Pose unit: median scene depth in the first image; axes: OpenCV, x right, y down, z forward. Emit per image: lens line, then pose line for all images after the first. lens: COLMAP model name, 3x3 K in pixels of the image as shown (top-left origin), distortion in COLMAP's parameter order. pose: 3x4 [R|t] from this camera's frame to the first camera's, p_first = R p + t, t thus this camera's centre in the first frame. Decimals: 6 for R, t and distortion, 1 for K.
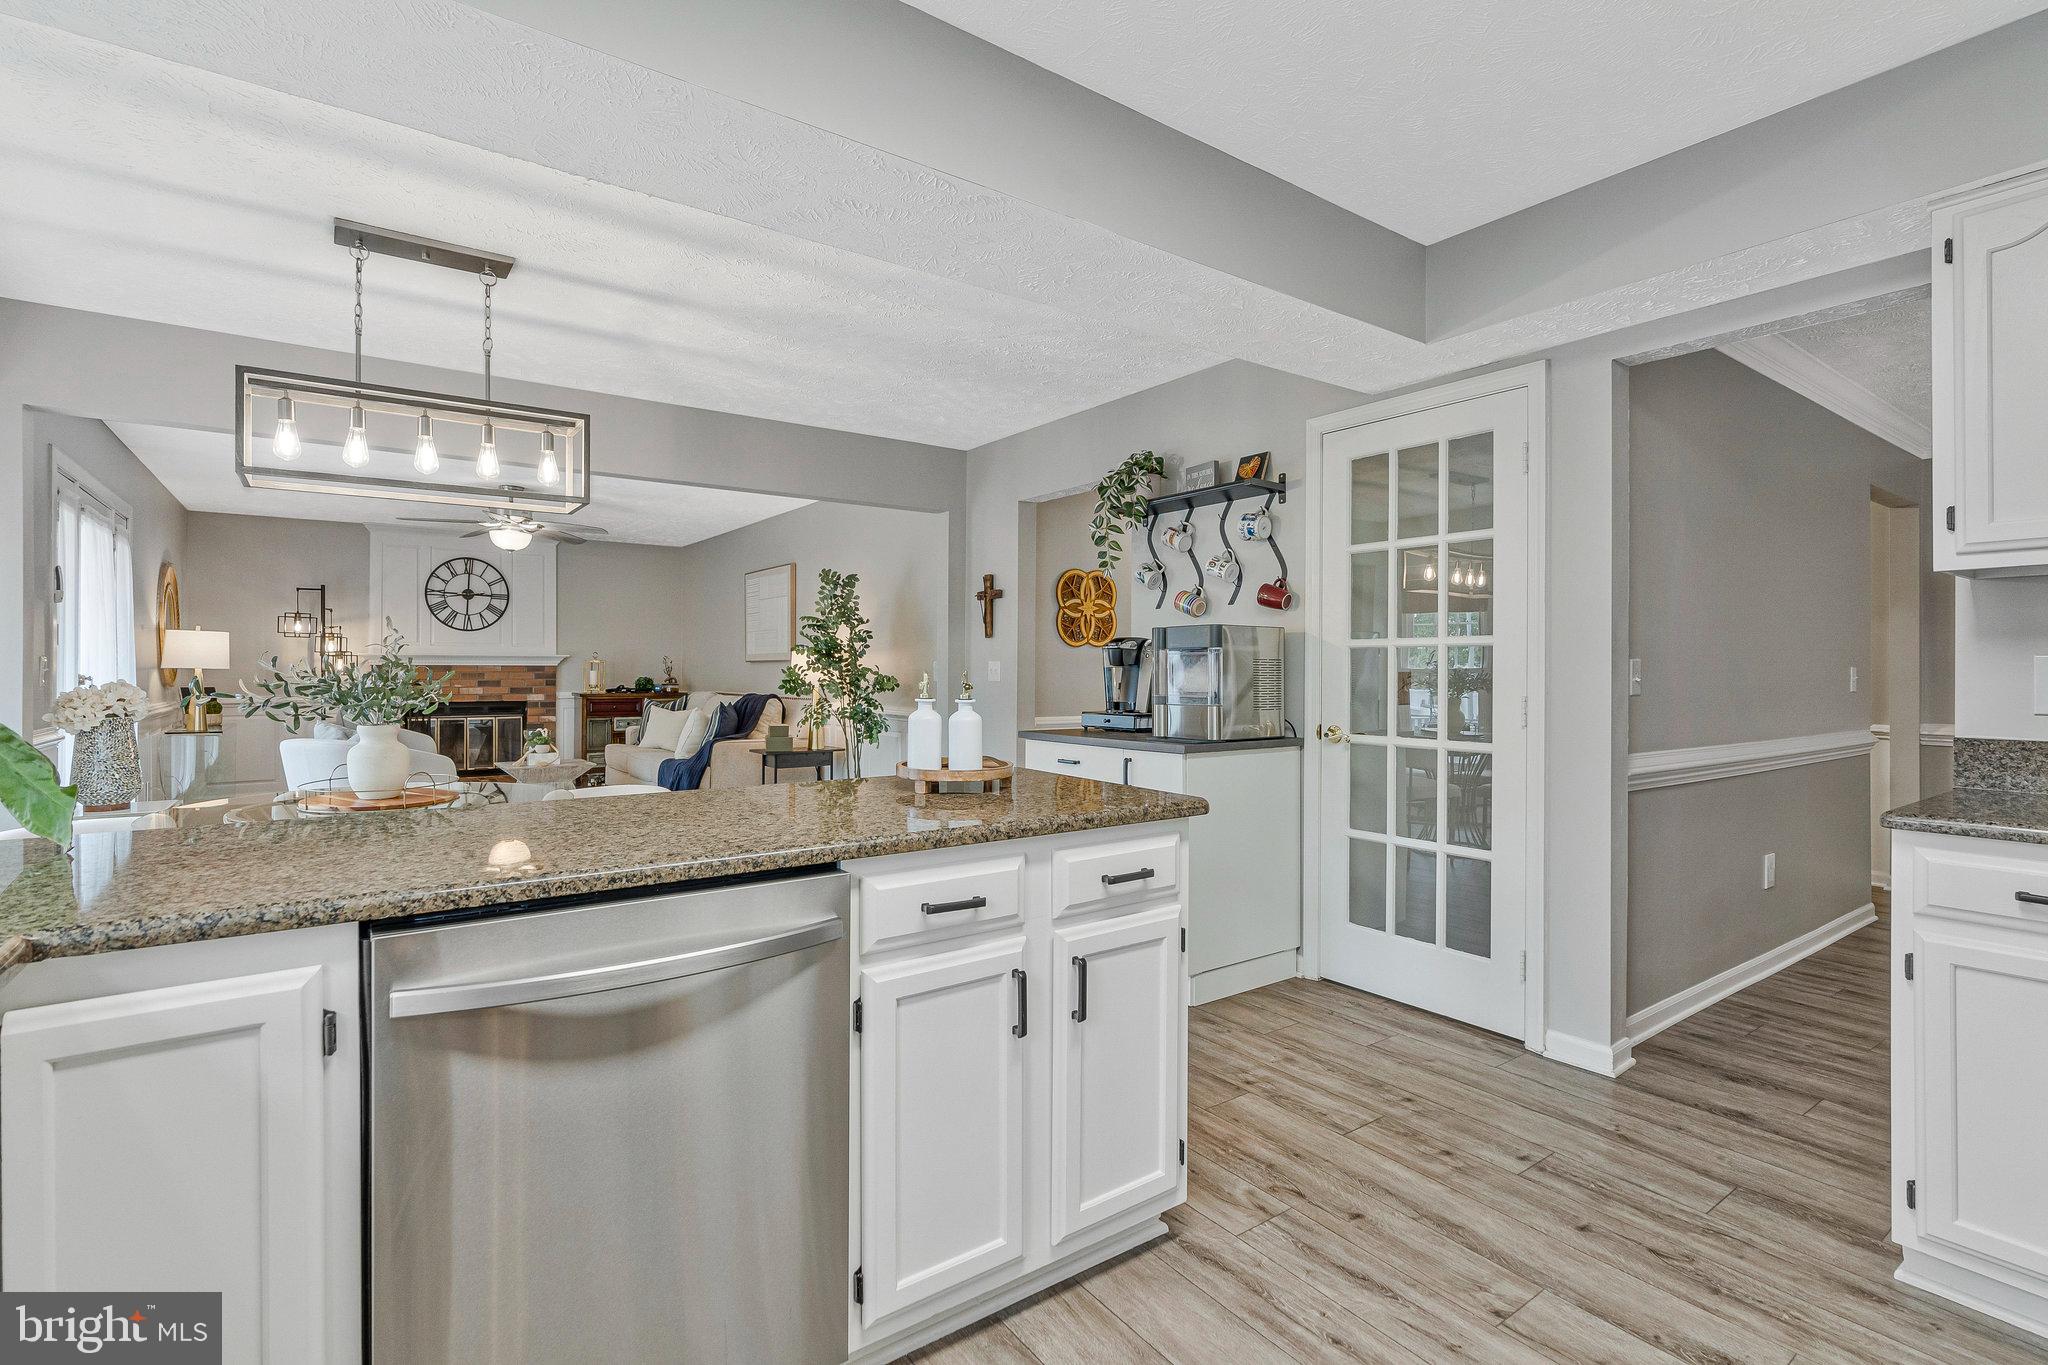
lens RADIAL K [[951.2, 0, 1026.2], [0, 951.2, 653.0], [0, 0, 1]] dist [0.011065, 0.001911]
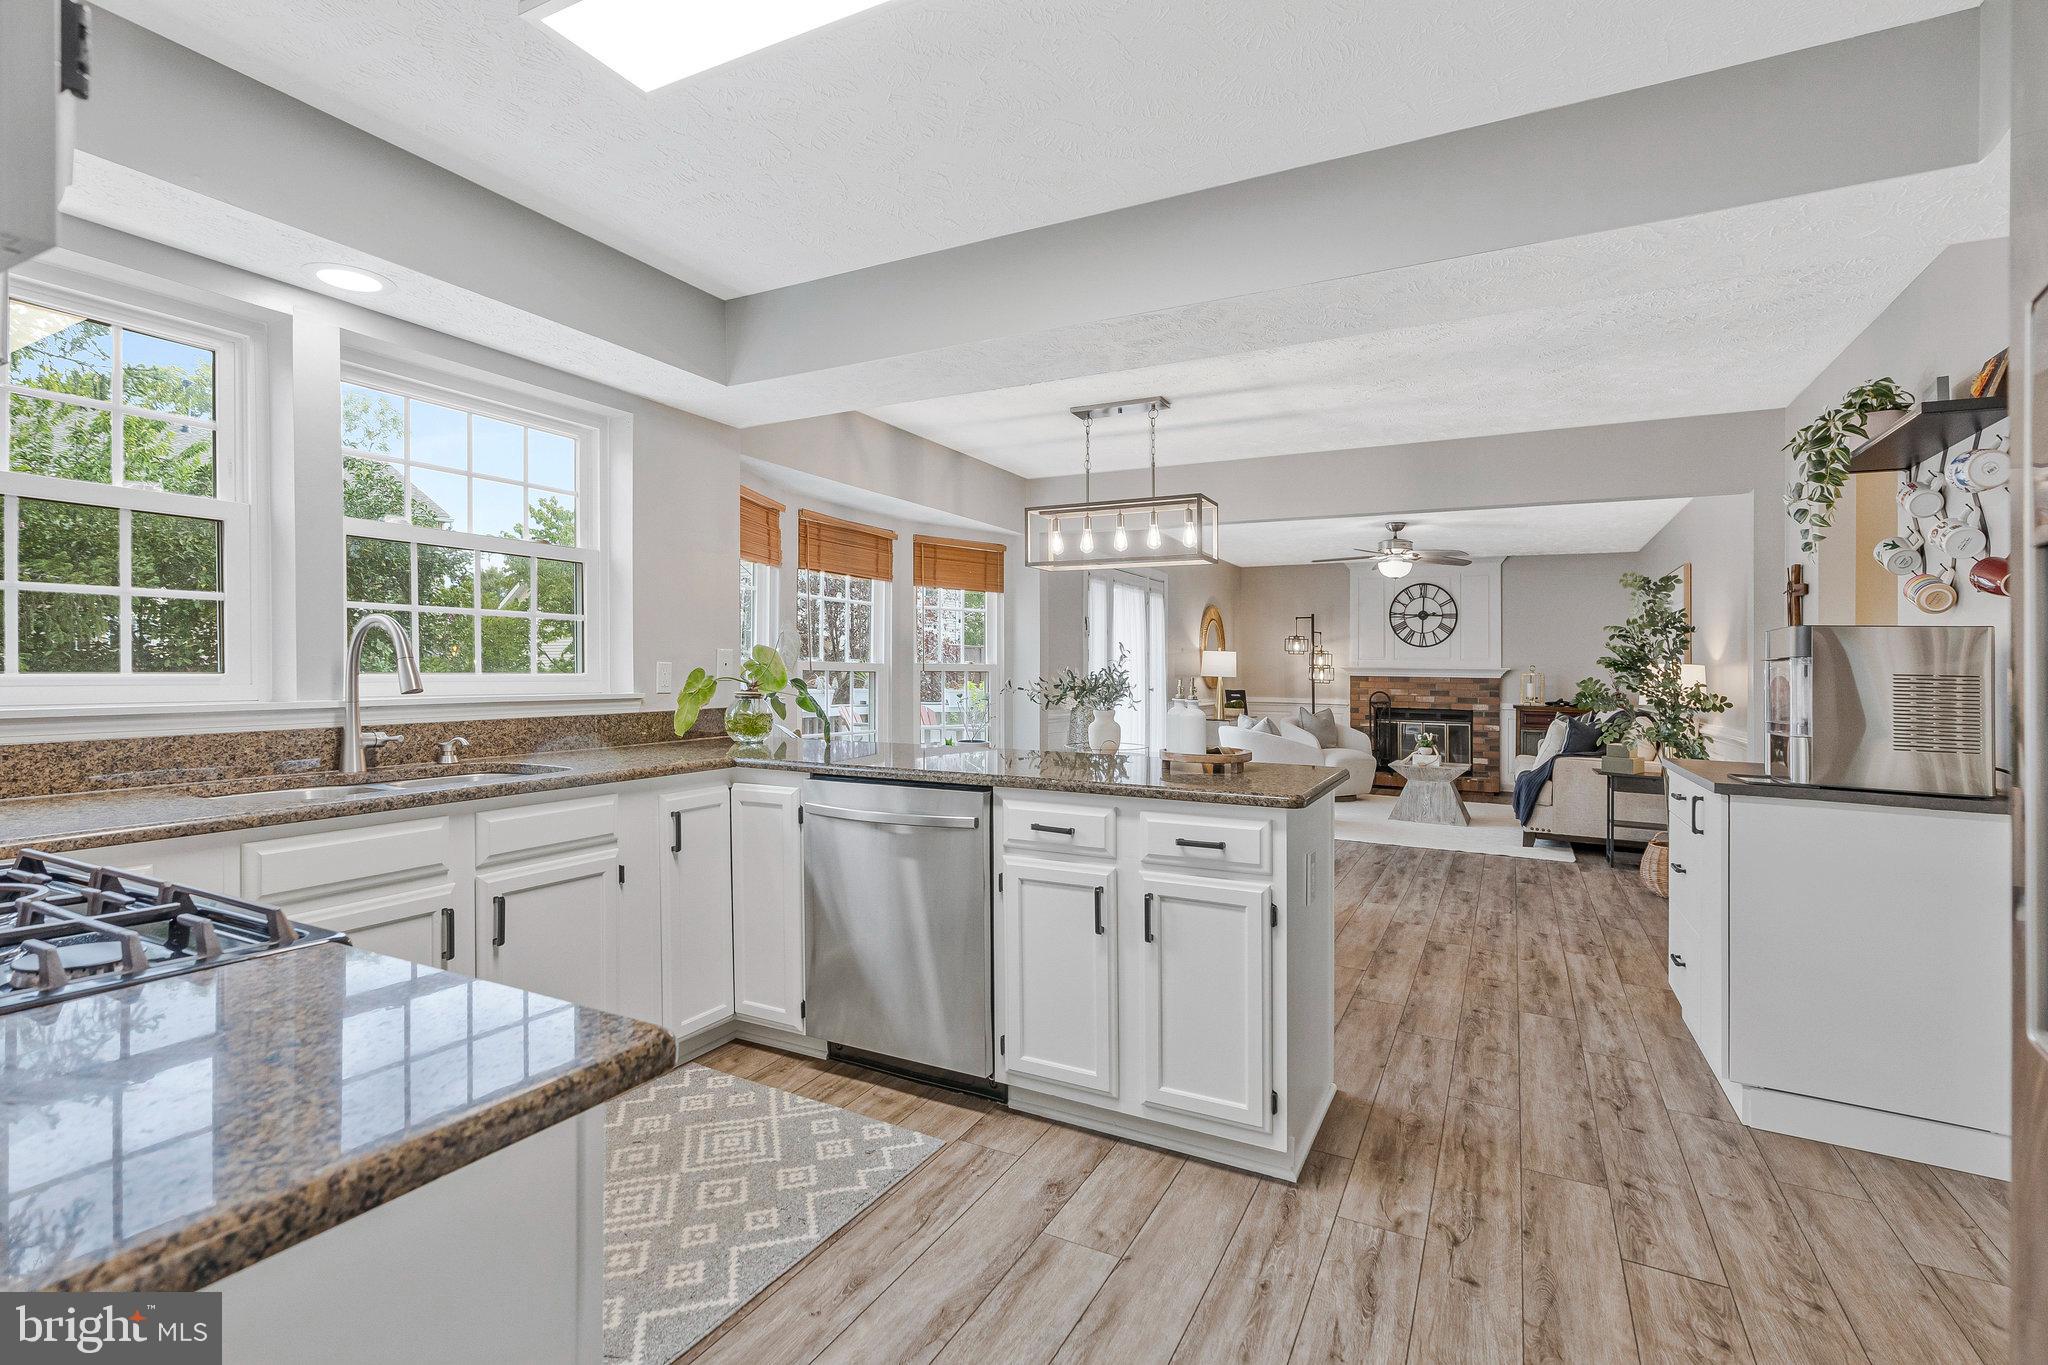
lens RADIAL K [[951.2, 0, 1015.7], [0, 951.2, 677.3], [0, 0, 1]] dist [0.011065, 0.001911]
pose [[0.444111, 0.011287, -0.895900, 0.771992], [-0.002007, 0.999931, 0.011603, 0.003735], [0.895969, -0.003355, 0.444103, 0.168780]]
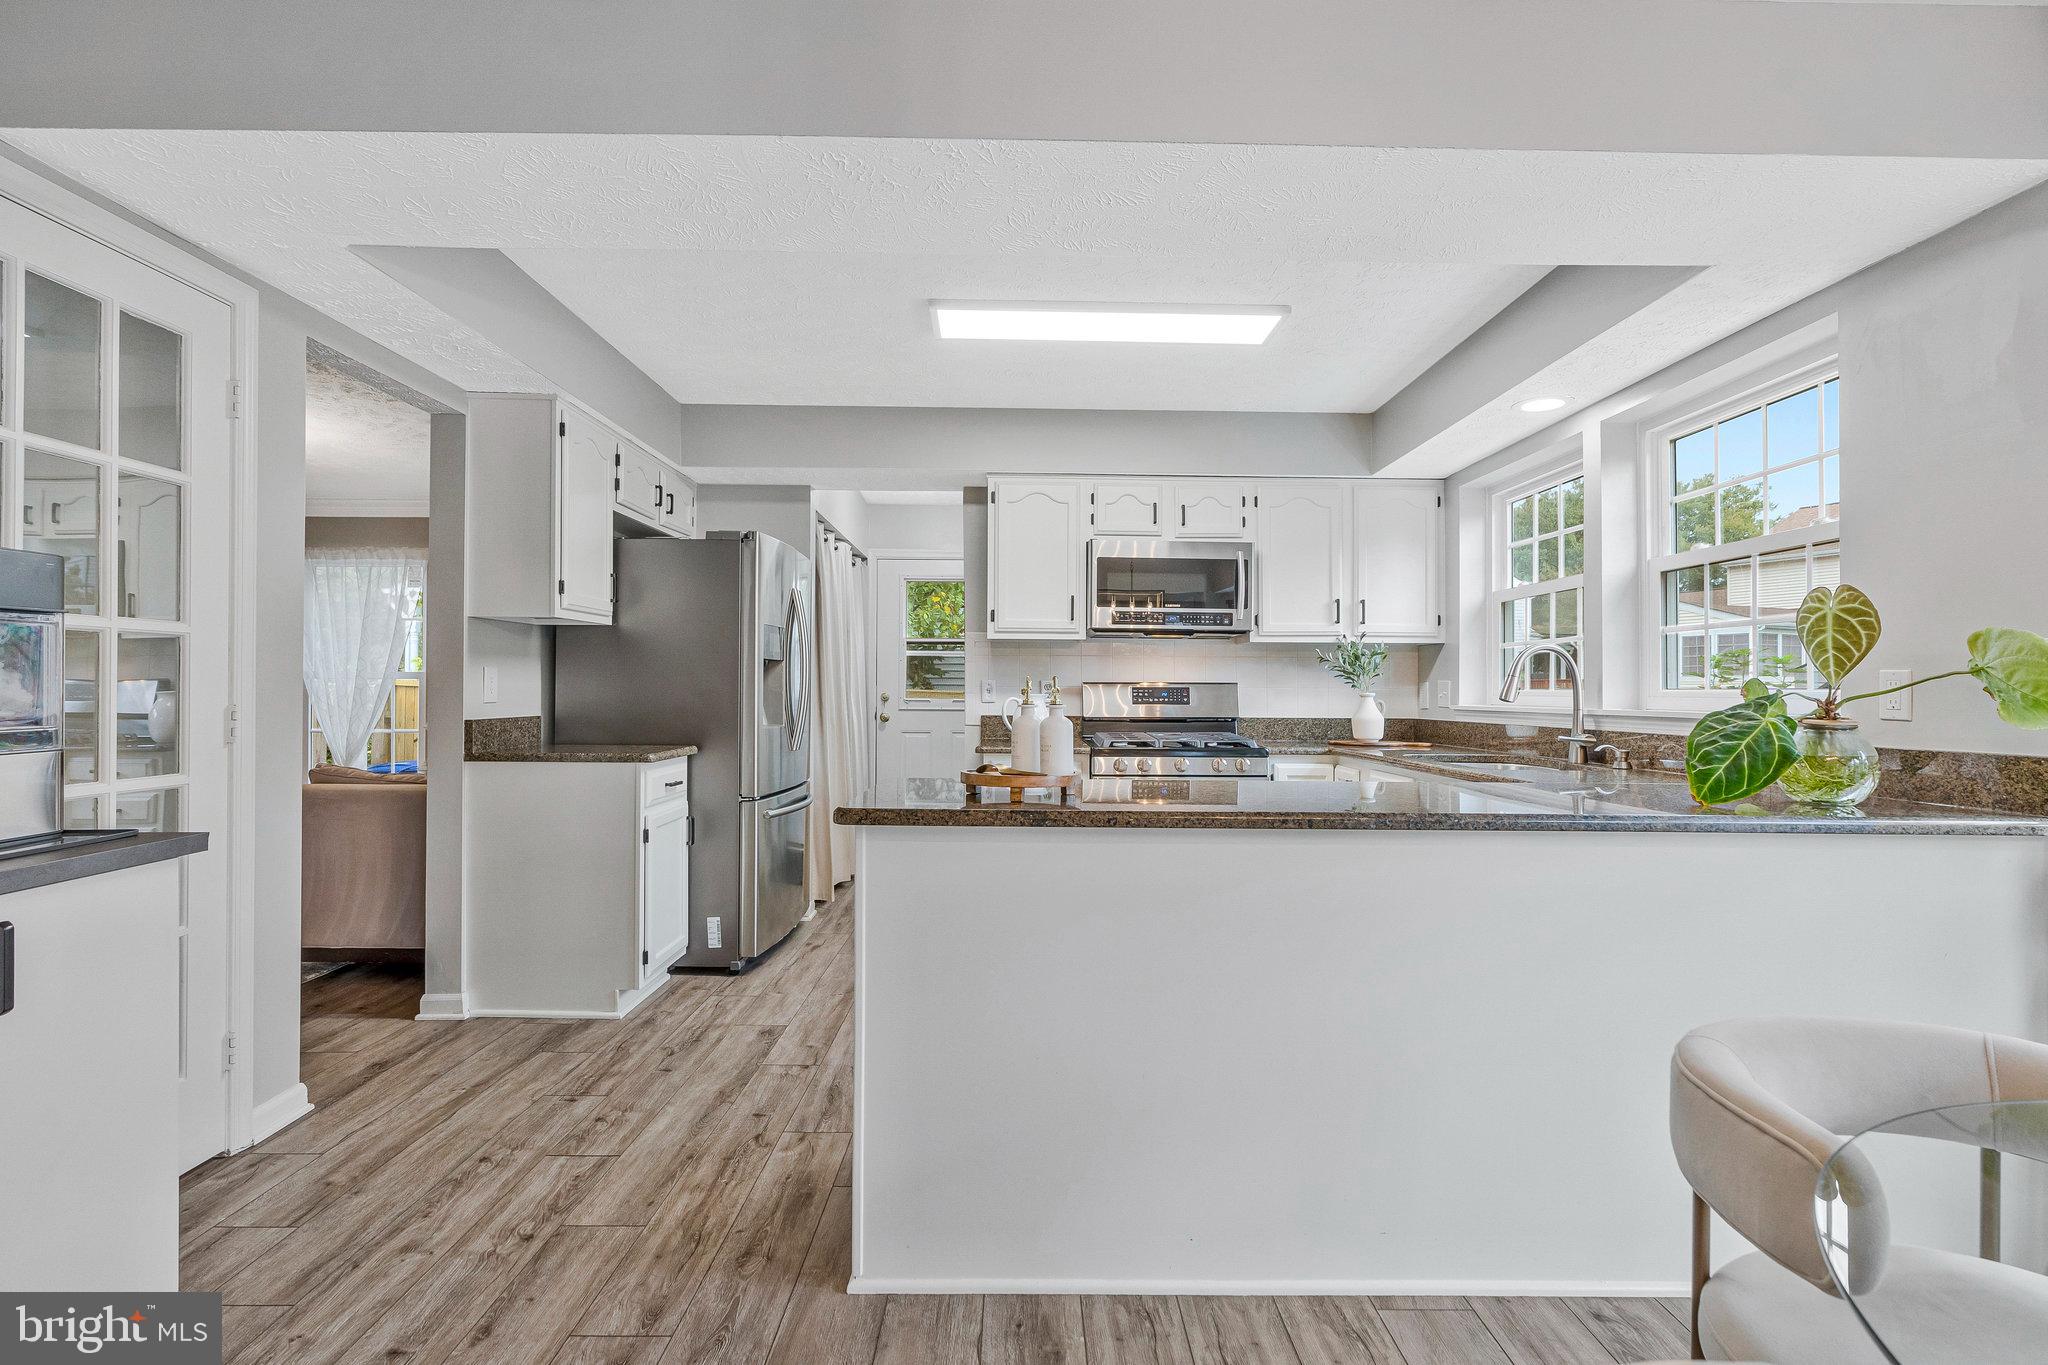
lens RADIAL K [[951.2, 0, 1029.0], [0, 951.2, 687.6], [0, 0, 1]] dist [0.011065, 0.001911]
pose [[-0.816585, -0.000640, 0.577225, -0.513556], [-0.013546, 0.999745, -0.018055, 0.047618], [-0.577066, -0.022562, -0.816386, 1.449873]]
